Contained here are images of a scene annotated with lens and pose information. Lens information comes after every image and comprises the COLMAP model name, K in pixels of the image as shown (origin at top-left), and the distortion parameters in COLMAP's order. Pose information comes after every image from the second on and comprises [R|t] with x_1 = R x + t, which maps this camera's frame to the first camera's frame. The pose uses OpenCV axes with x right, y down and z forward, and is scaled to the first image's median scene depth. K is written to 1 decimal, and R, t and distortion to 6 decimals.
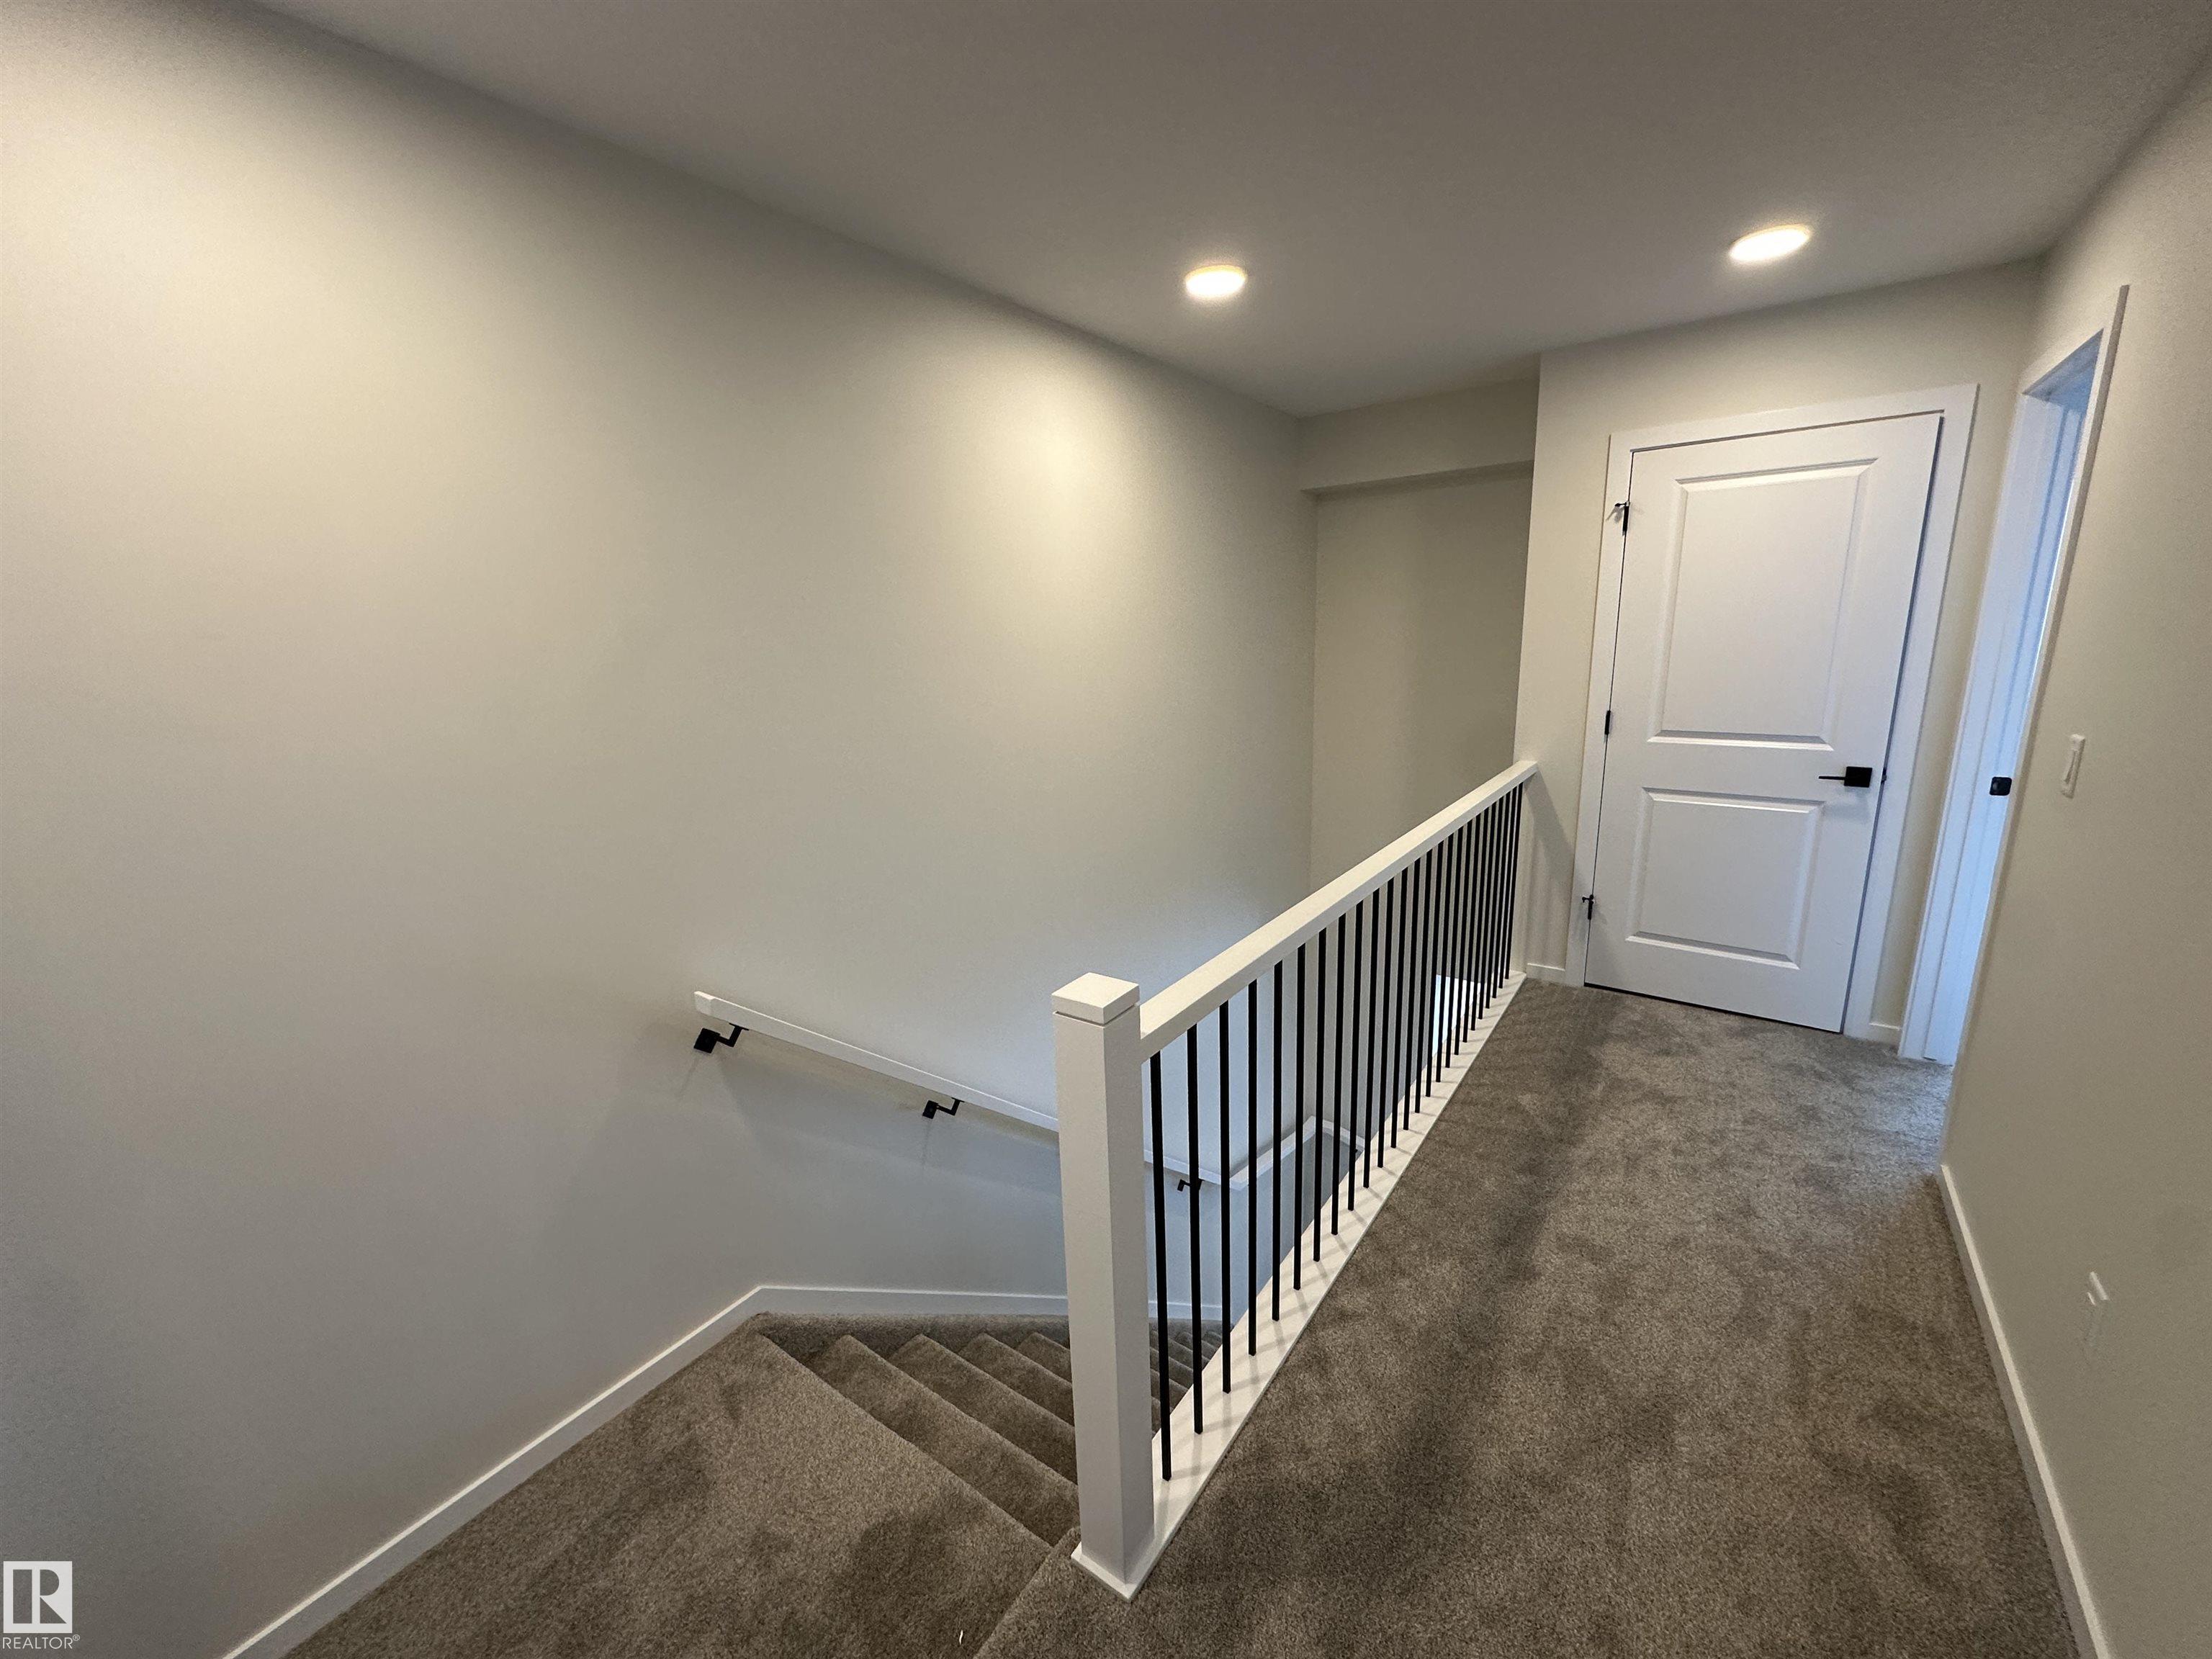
lens RADIAL K [[881.8, 0, 1104.6], [0, 881.8, 832.4], [0, 0, 1]] dist [-0.002811, 0.000489]
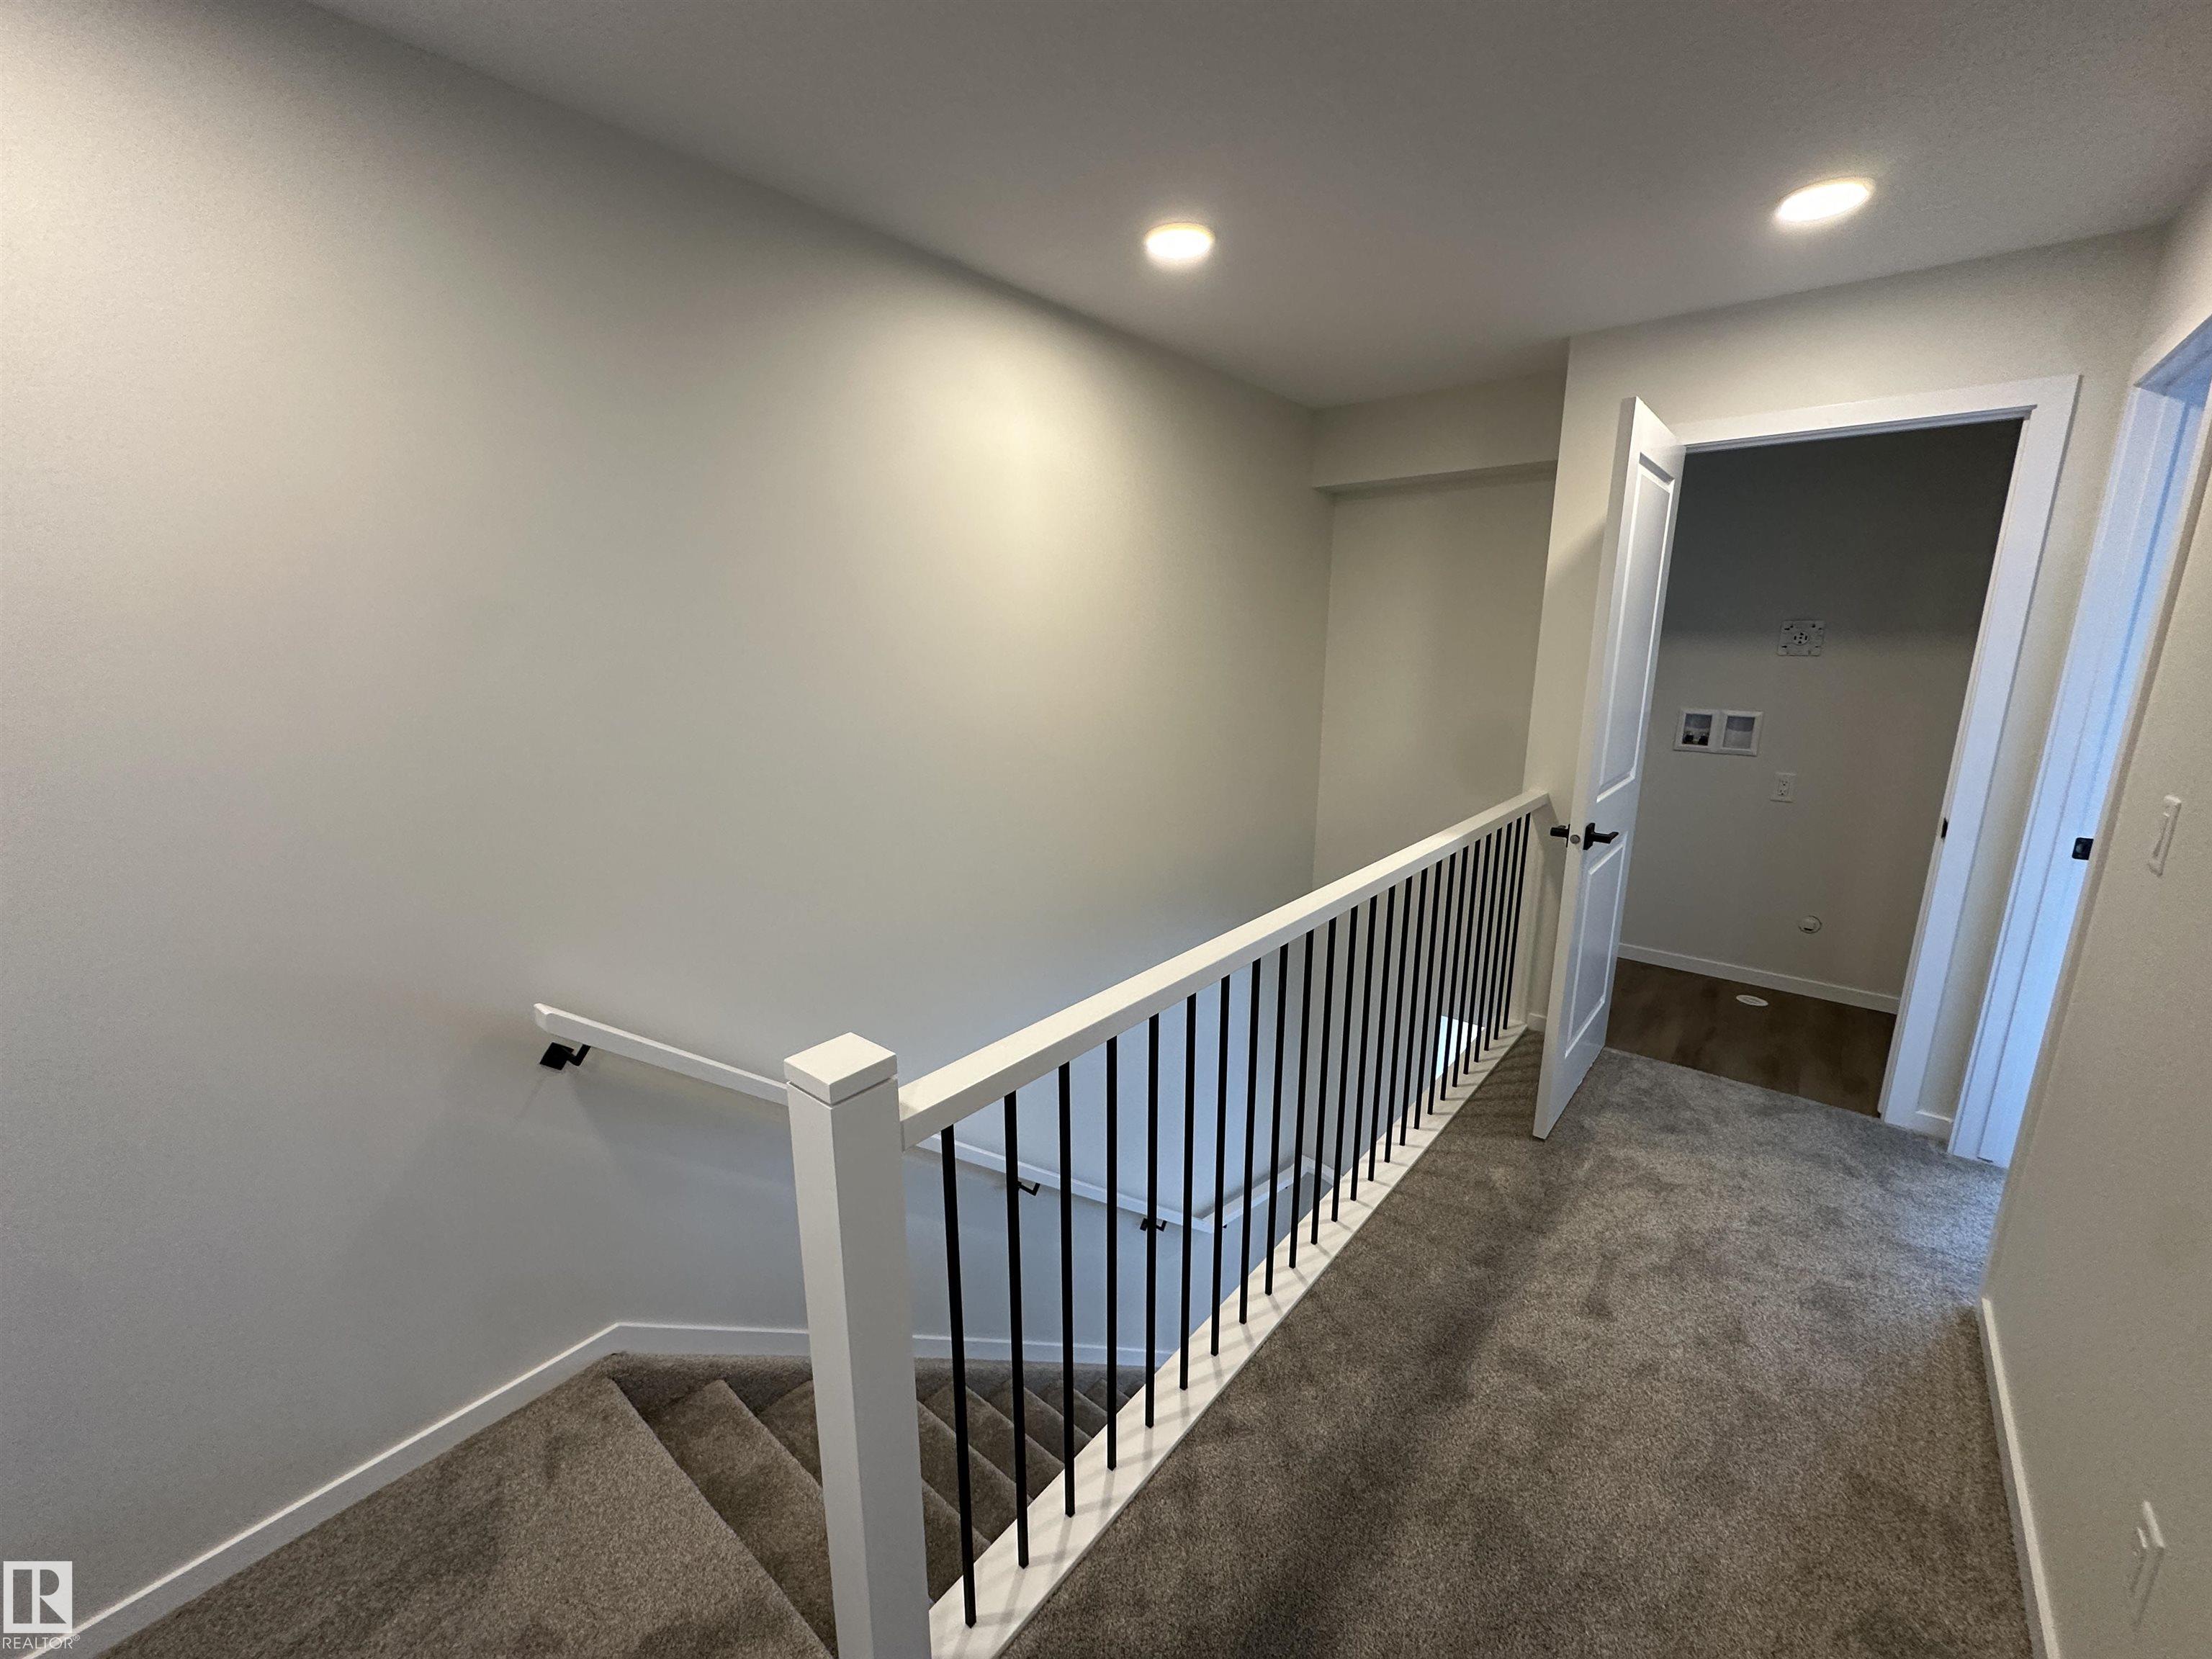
lens RADIAL K [[881.8, 0, 1104.6], [0, 881.8, 832.4], [0, 0, 1]] dist [-0.002811, 0.000489]
pose [[0.996837, 0.050884, -0.061043, 0.159149], [-0.051100, 0.998692, -0.001982, -0.023029], [0.060862, 0.005095, 0.998133, 0.120245]]
